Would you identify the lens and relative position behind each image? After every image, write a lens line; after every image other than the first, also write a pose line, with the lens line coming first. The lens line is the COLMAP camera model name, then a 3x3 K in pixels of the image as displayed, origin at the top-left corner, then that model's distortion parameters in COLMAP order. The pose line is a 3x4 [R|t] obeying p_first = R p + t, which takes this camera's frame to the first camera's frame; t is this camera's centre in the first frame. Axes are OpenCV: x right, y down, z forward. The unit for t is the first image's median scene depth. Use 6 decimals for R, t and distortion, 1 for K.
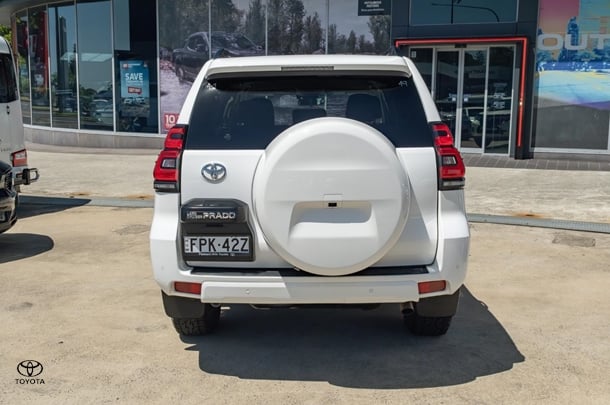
lens RADIAL K [[689.9, 0, 323.0], [0, 689.9, 201.8], [0, 0, 1]] dist [0.053195, 0.001056]
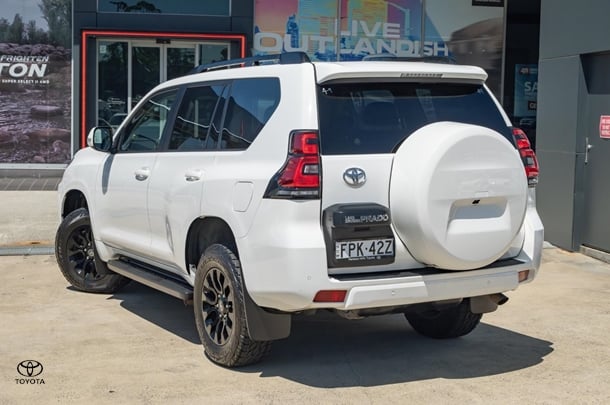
lens RADIAL K [[994.8, 0, 305.0], [0, 994.8, 202.5], [0, 0, 1]] dist [-0.027279, -0.063646]
pose [[0.866132, -0.038020, 0.498367, -0.934444], [0.064684, 0.997244, -0.036338, 0.041782], [-0.495612, 0.063710, 0.866204, -0.205152]]
